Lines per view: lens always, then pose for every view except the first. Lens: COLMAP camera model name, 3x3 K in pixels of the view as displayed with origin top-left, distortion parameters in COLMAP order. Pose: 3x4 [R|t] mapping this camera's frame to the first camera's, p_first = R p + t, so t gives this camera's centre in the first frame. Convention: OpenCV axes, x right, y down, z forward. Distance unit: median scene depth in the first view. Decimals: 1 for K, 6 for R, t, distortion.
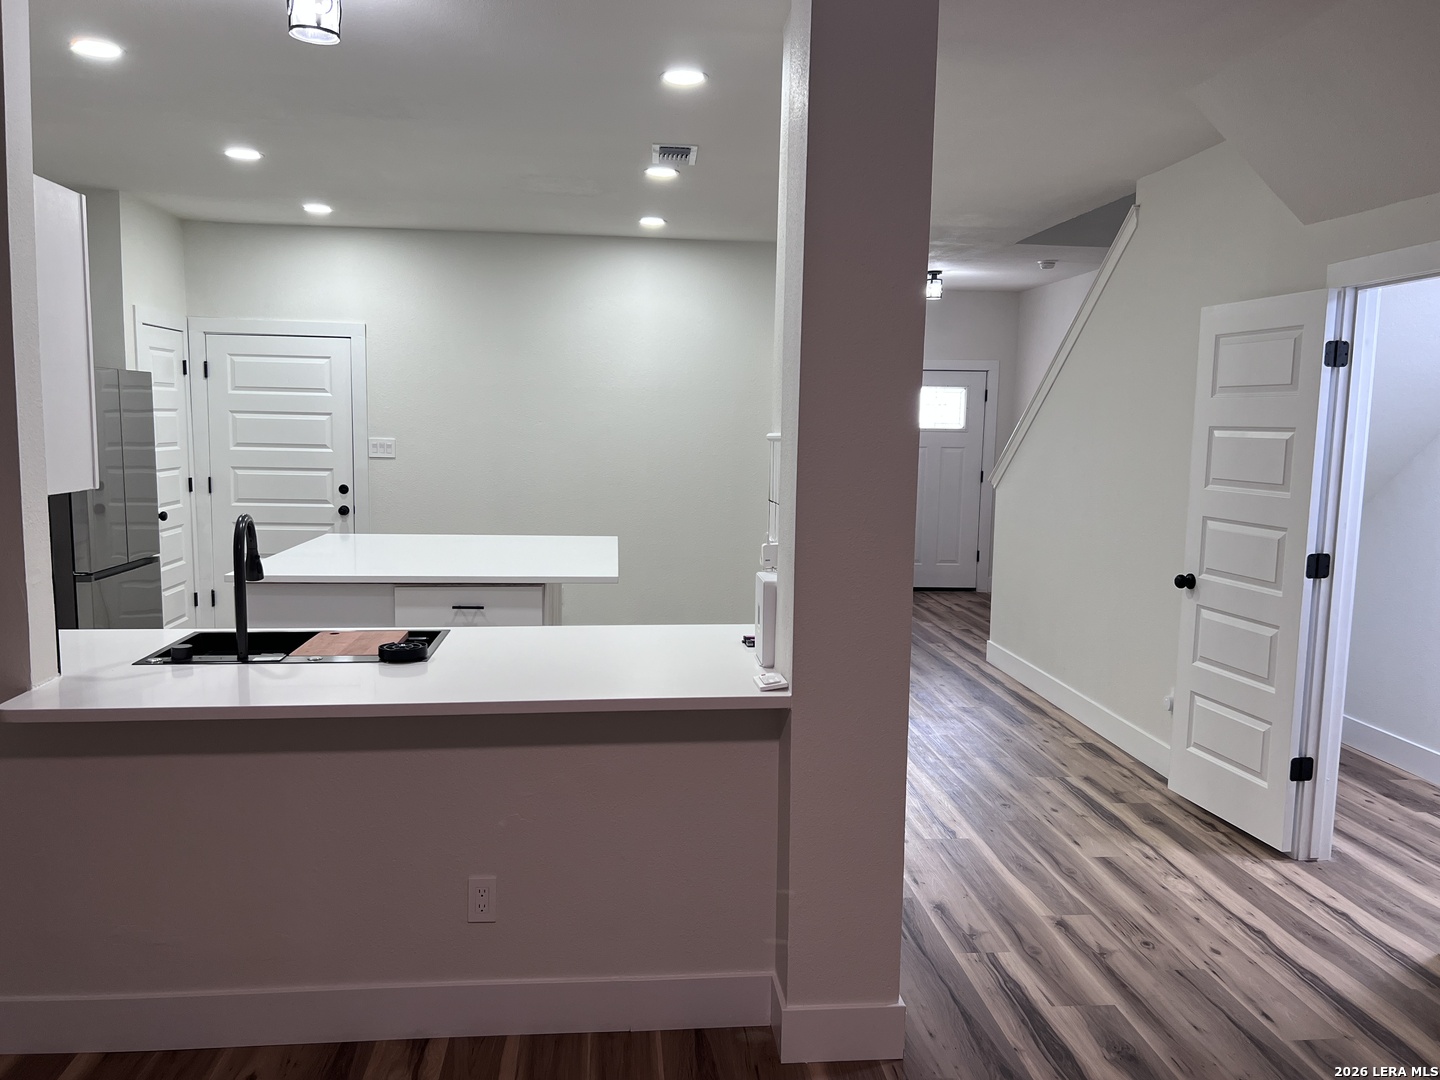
lens RADIAL K [[1091.4, 0, 723.2], [0, 1091.4, 542.0], [0, 0, 1]] dist [0.011762, -0.001616]
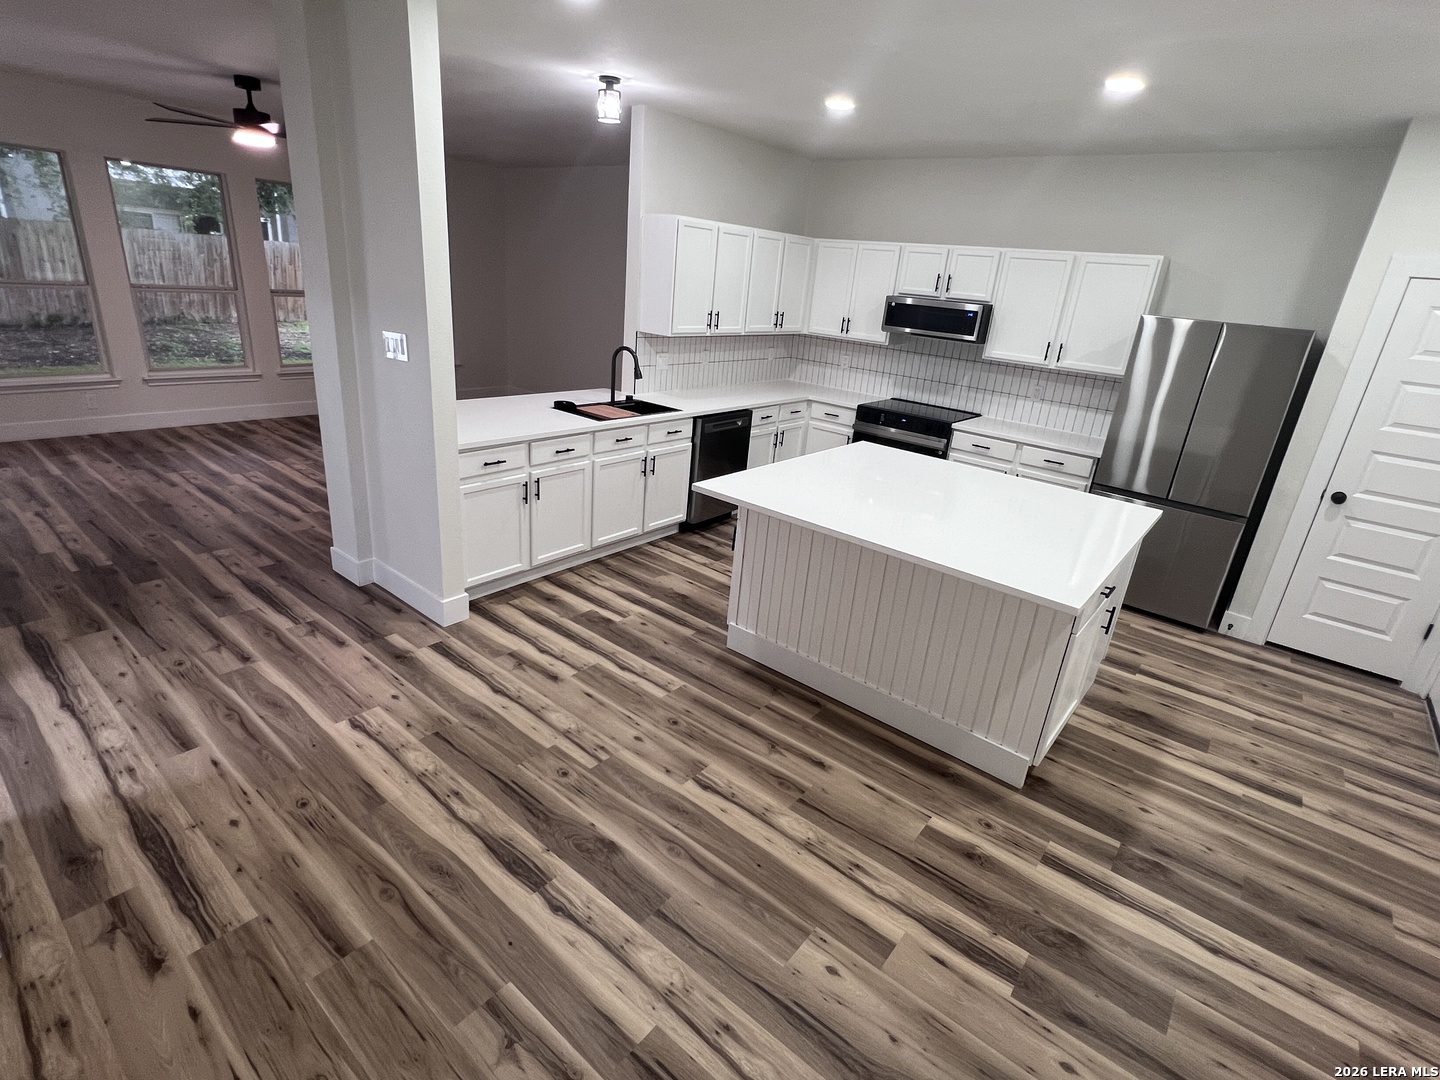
lens RADIAL K [[727.1, 0, 715.8], [0, 727.1, 531.6], [0, 0, 1]] dist [-0.004076, 0.000742]
pose [[-0.704532, 0.166627, -0.689833, 0.372910], [-0.173767, 0.901952, 0.395333, -0.204267], [0.688070, 0.398395, -0.606500, 1.428615]]
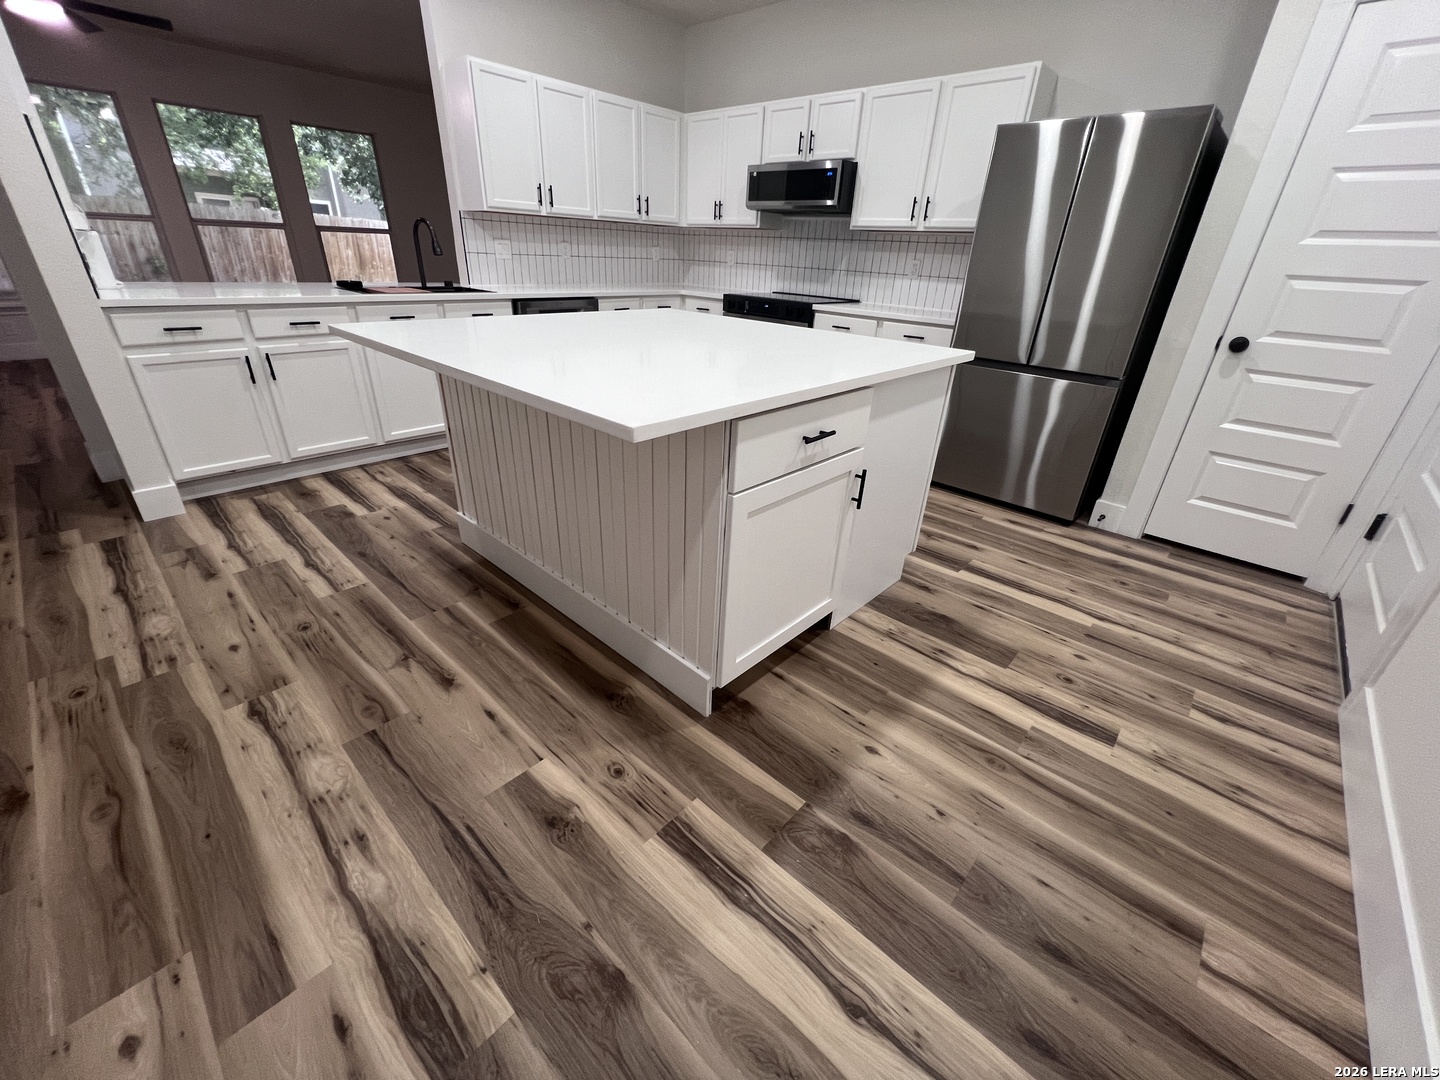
lens RADIAL K [[593.6, 0, 720.4], [0, 593.6, 535.7], [0, 0, 1]] dist [-0.004761, 0.000368]
pose [[-0.745781, 0.241370, -0.620927, -0.004390], [-0.131342, 0.860490, 0.492246, -0.085395], [0.653115, 0.448662, -0.610035, 1.497286]]
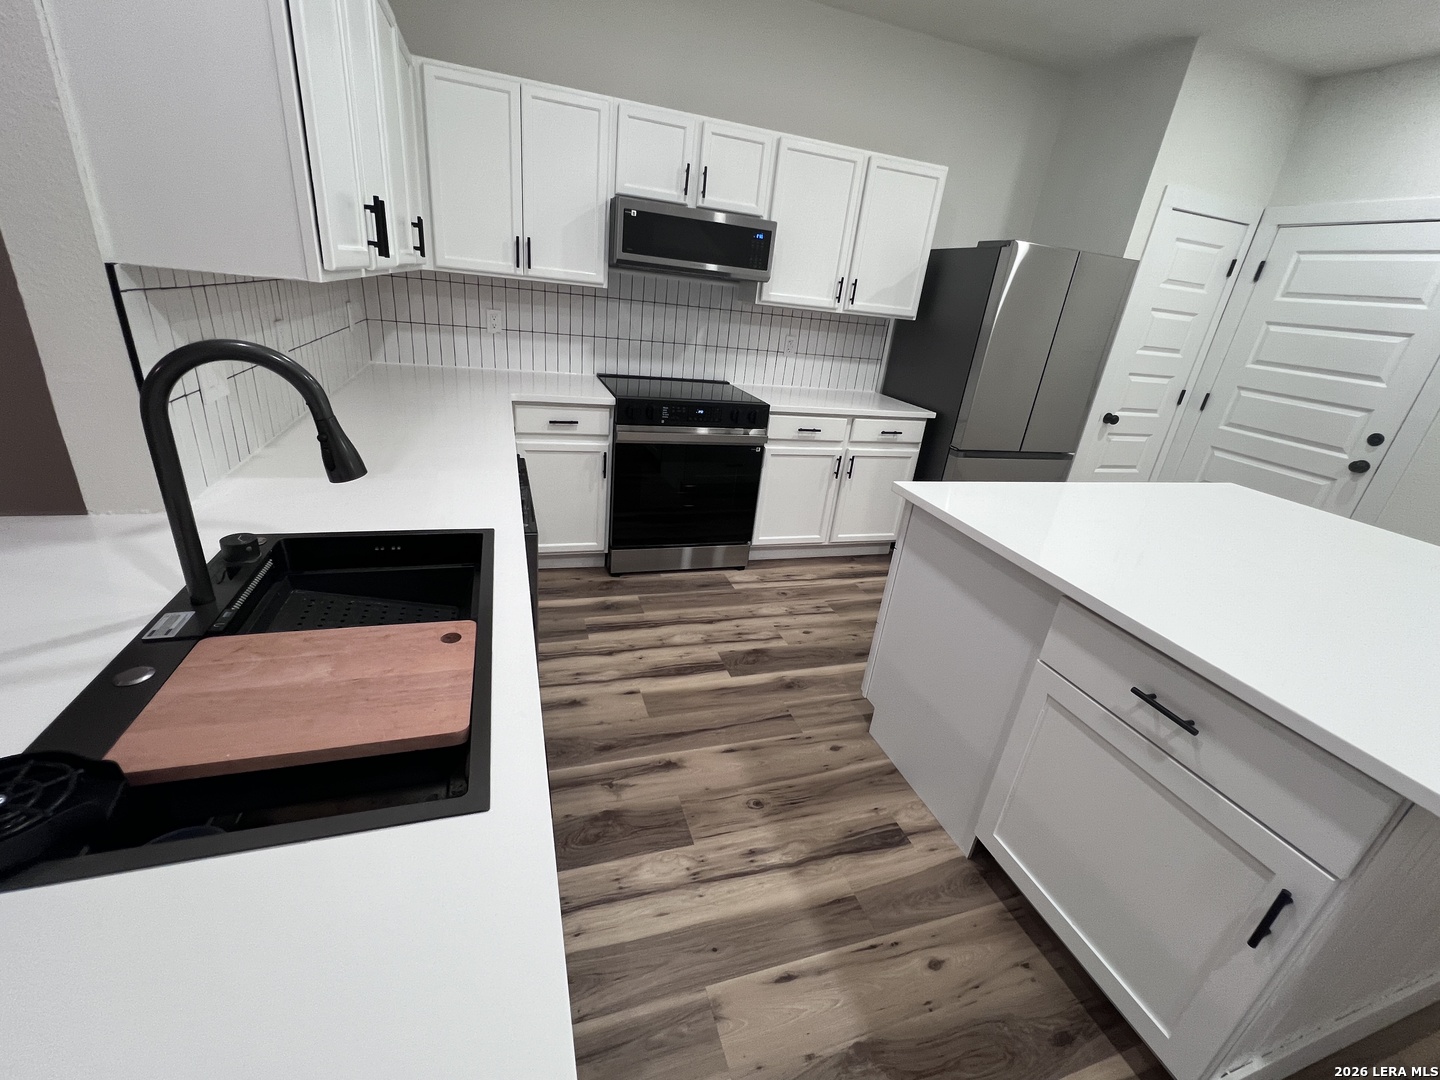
lens RADIAL K [[593.6, 0, 719.6], [0, 593.6, 535.7], [0, 0, 1]] dist [-0.004761, 0.000368]
pose [[0.216176, 0.382739, -0.898209, -0.082618], [-0.208286, 0.916863, 0.340558, -0.049608], [0.953879, 0.113463, 0.277923, 0.716151]]
